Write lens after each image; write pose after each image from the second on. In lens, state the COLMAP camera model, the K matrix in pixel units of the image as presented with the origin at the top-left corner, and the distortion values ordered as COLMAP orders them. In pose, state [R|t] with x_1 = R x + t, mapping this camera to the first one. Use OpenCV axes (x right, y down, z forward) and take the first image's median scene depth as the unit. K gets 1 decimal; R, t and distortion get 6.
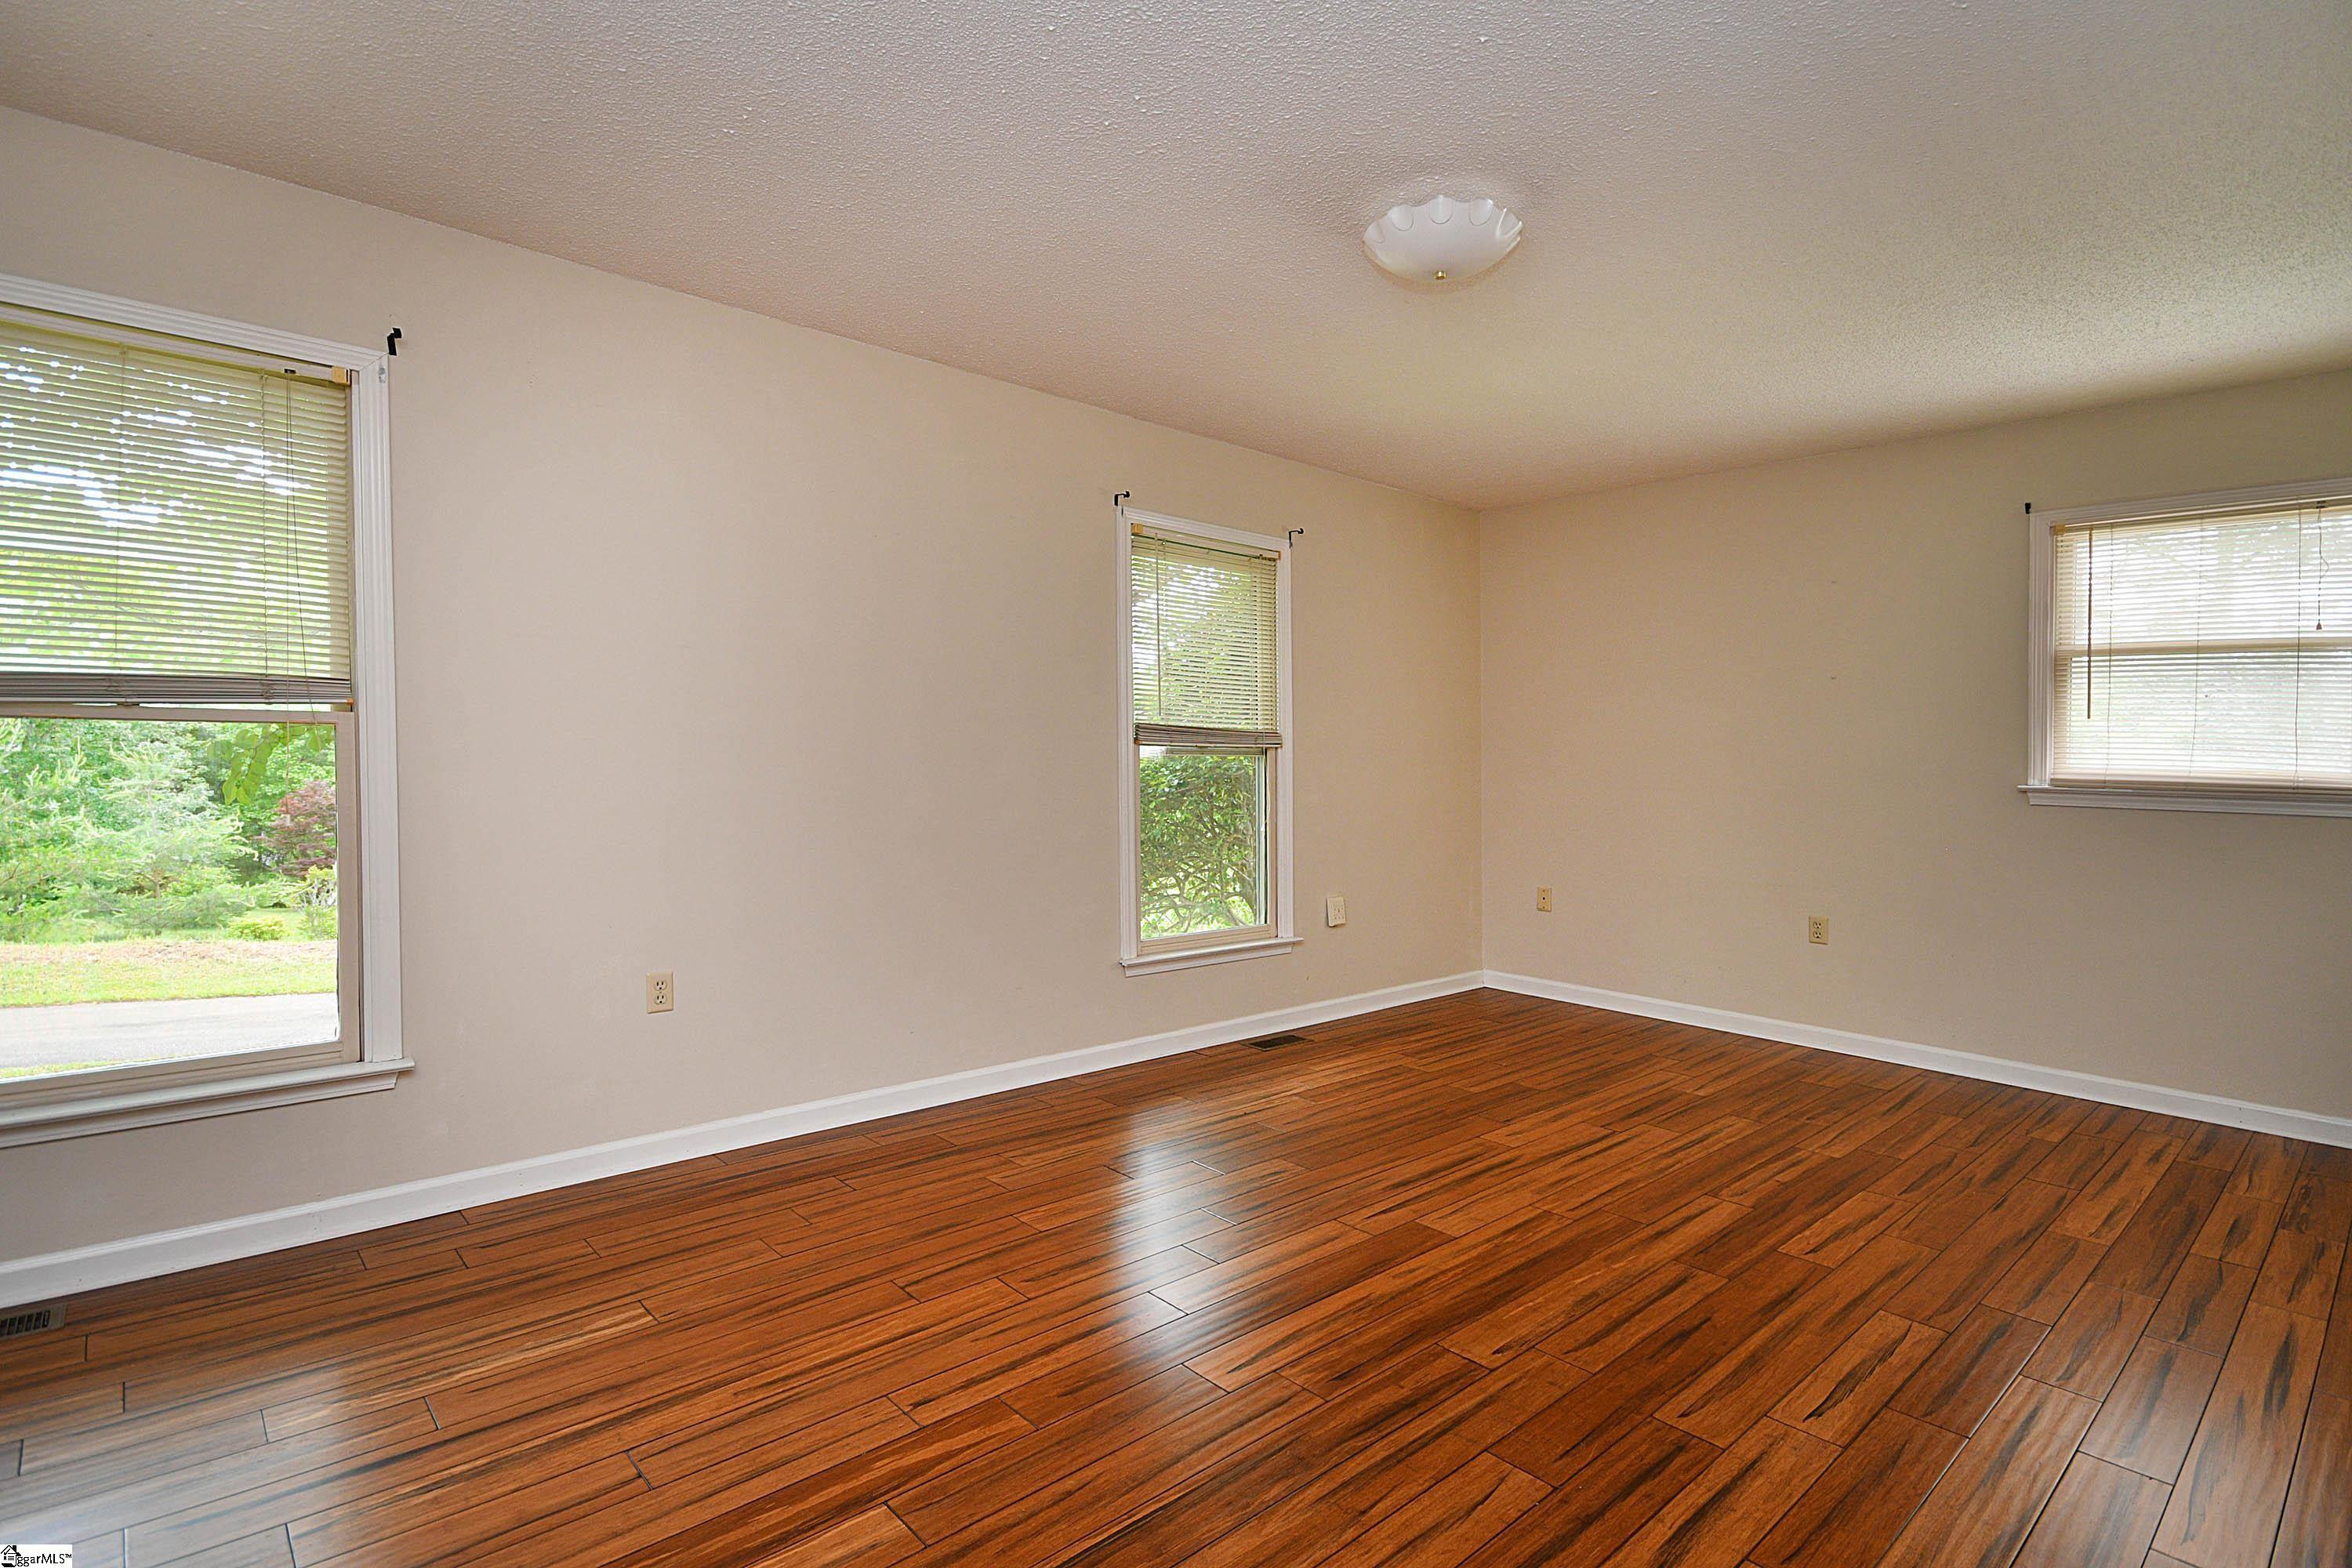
lens RADIAL K [[1177.7, 0, 1176.0], [0, 1177.7, 784.0], [0, 0, 1]] dist [-0.004664, -0.000749]
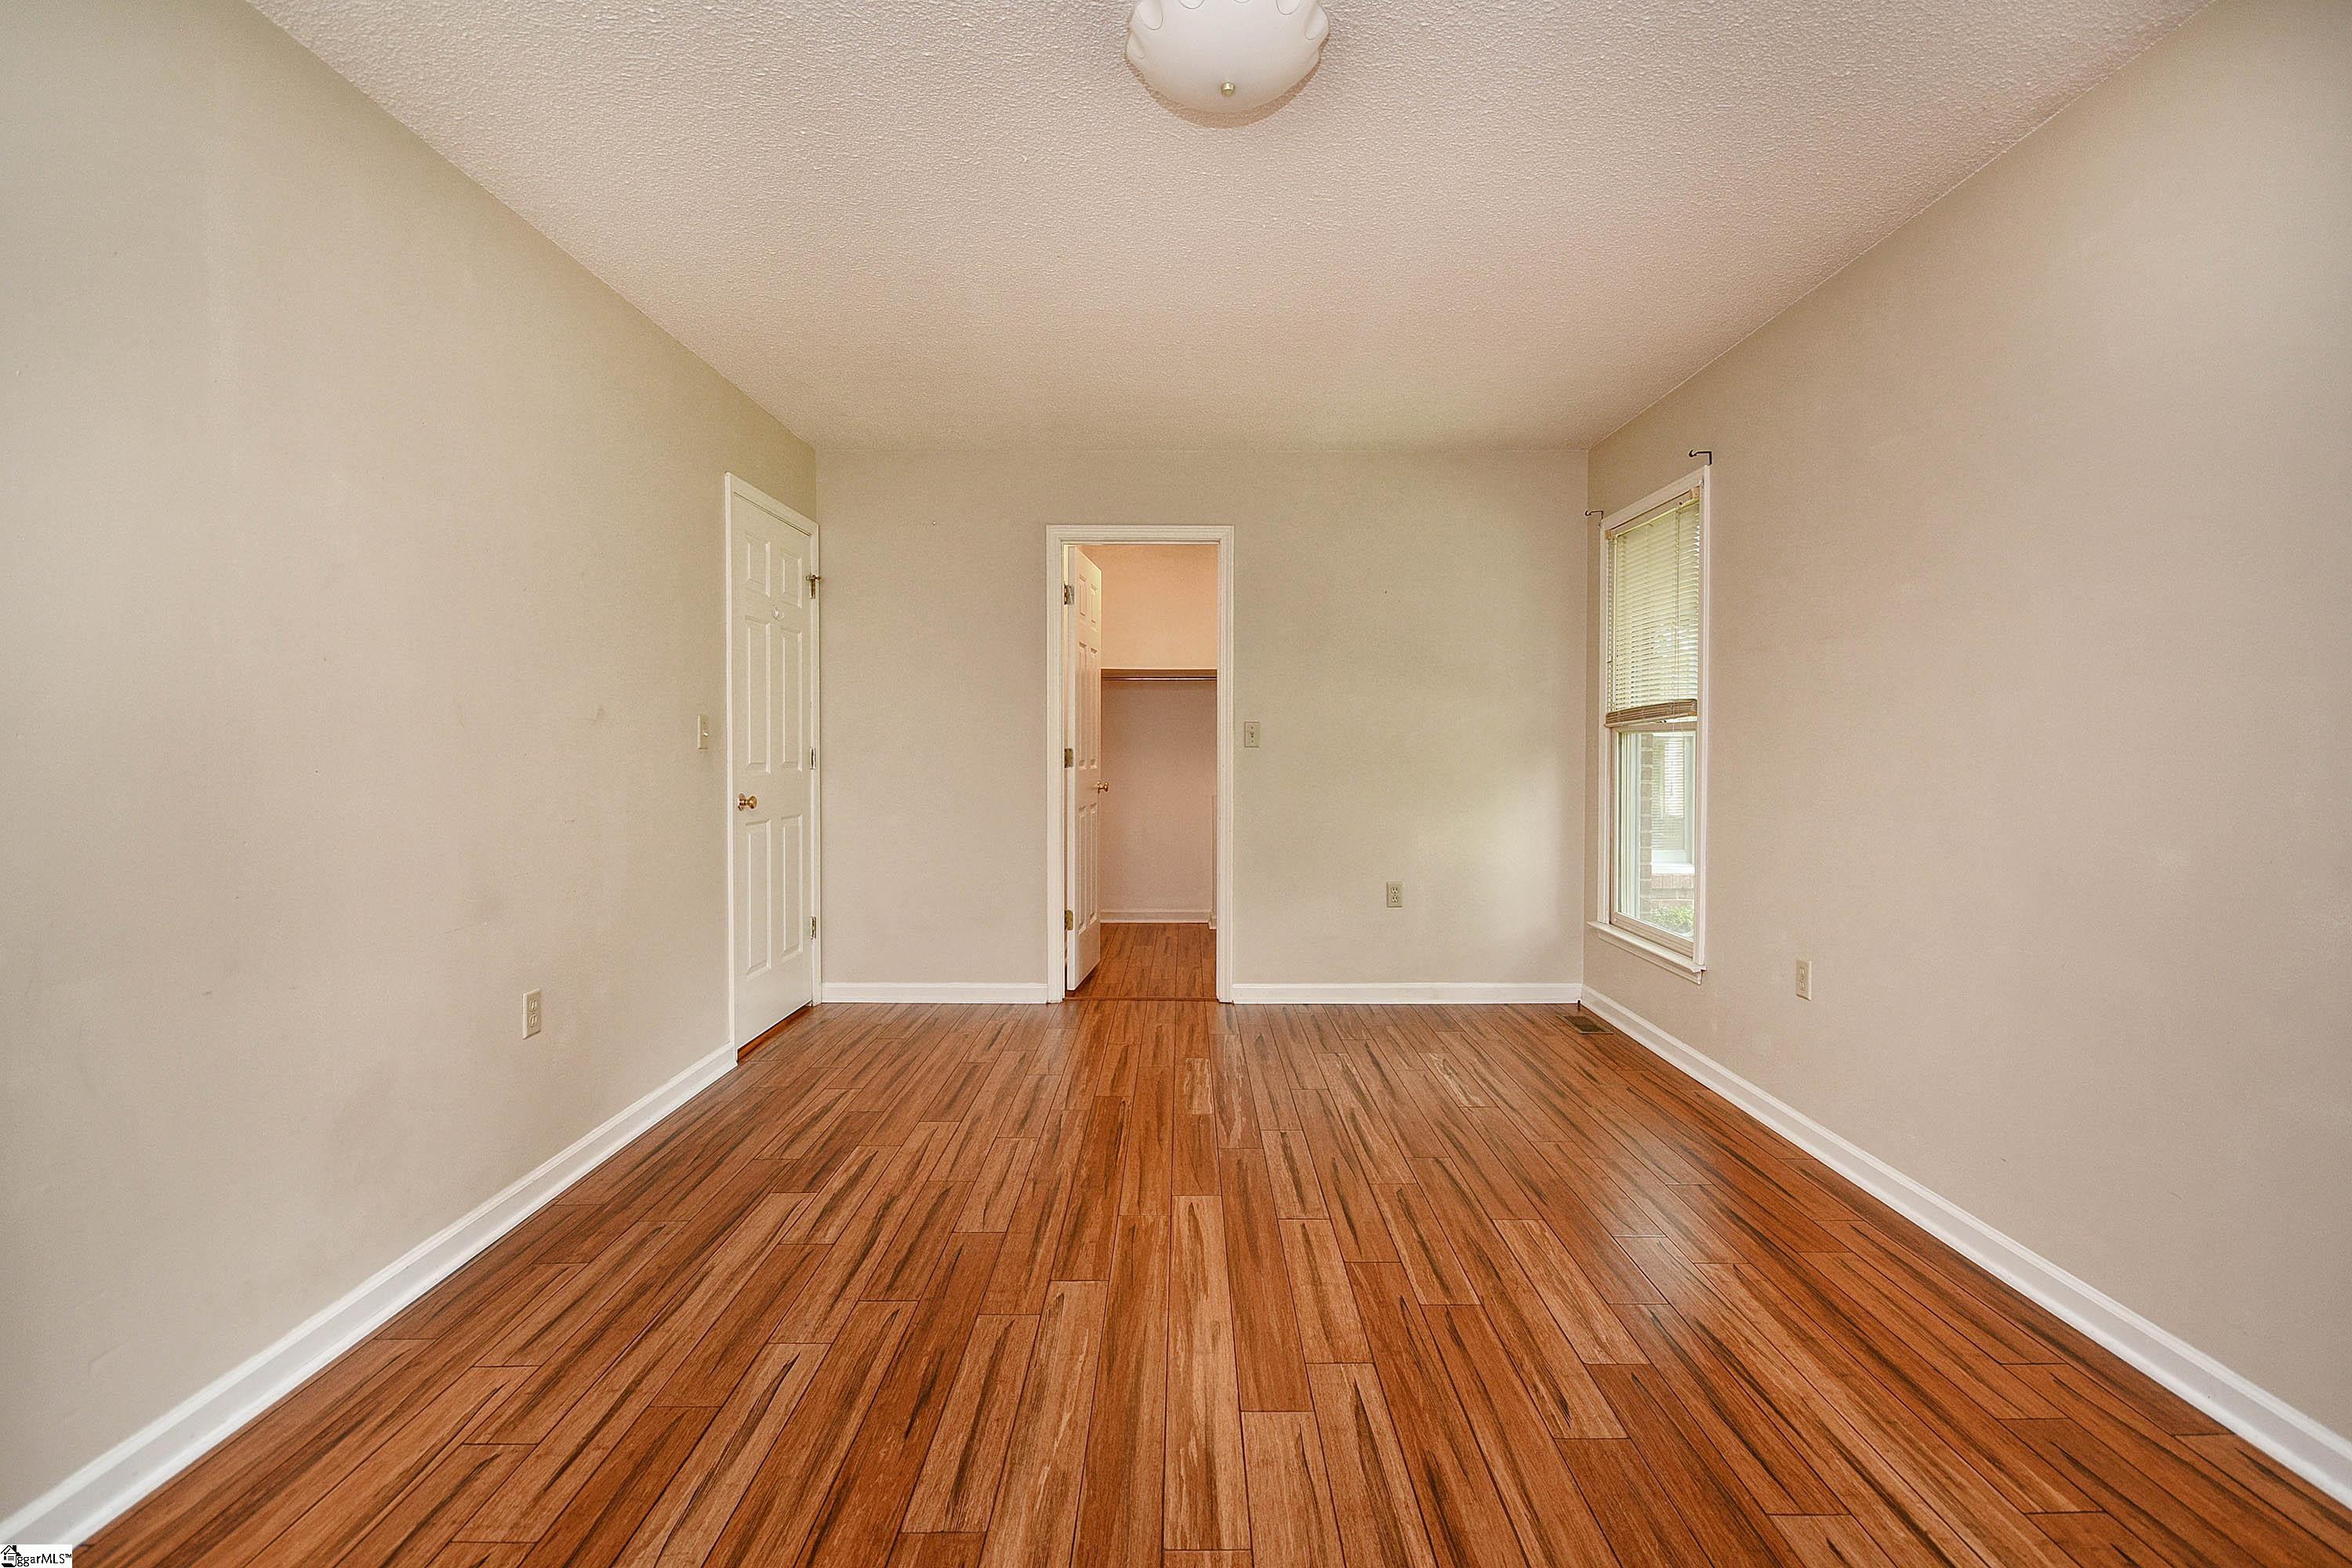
lens RADIAL K [[1177.7, 0, 1176.0], [0, 1177.7, 784.0], [0, 0, 1]] dist [-0.004664, -0.000749]
pose [[-0.701265, 0.008473, -0.712850, 1.002170], [-0.027954, 0.998834, 0.039372, -0.037280], [0.712352, 0.047537, -0.700211, 1.874347]]
